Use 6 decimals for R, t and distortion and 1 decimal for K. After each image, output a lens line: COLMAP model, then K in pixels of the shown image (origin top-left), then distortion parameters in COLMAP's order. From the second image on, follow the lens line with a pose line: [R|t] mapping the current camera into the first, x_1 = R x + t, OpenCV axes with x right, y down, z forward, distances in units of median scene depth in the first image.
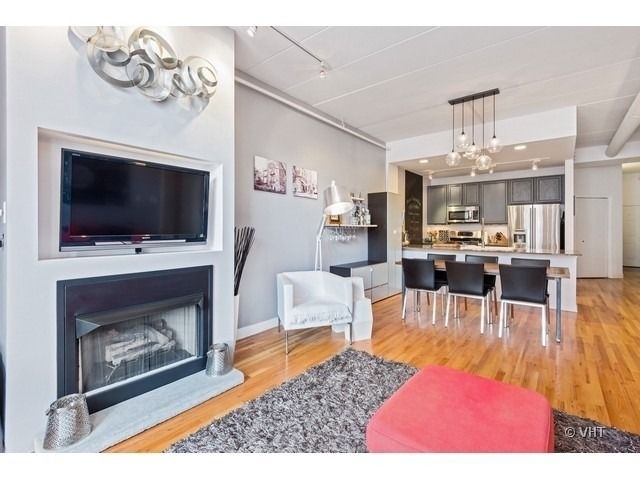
lens RADIAL K [[300.2, 0, 310.6], [0, 300.2, 235.6], [0, 0, 1]] dist [-0.016802, -0.000279]
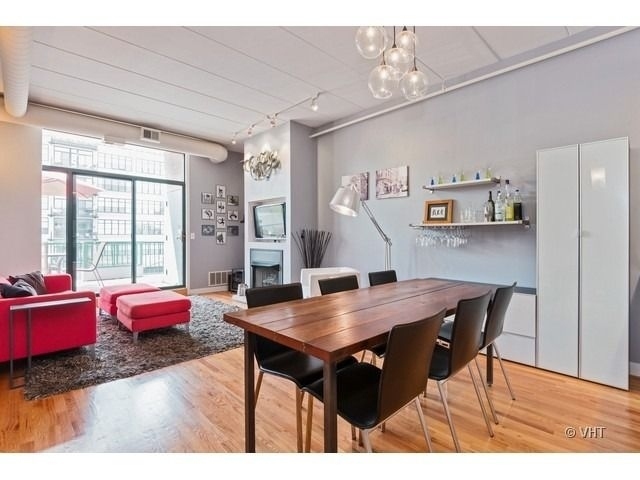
lens RADIAL K [[300.2, 0, 310.6], [0, 300.2, 235.6], [0, 0, 1]] dist [-0.016802, -0.000279]
pose [[-0.103548, -0.003055, -0.994620, 1.045444], [-0.023431, 0.999725, -0.000631, 0.000856], [0.994348, 0.023240, -0.103591, 0.911173]]
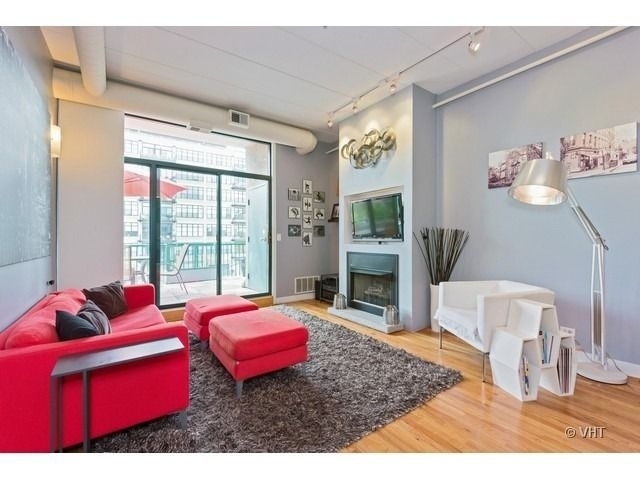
lens RADIAL K [[287.0, 0, 310.9], [0, 287.0, 232.0], [0, 0, 1]] dist [0.002742, -0.000181]
pose [[-0.282959, -0.016537, -0.958989, 0.779253], [-0.016762, 0.999784, -0.012295, 0.006571], [0.958985, 0.012596, -0.283175, 0.649705]]
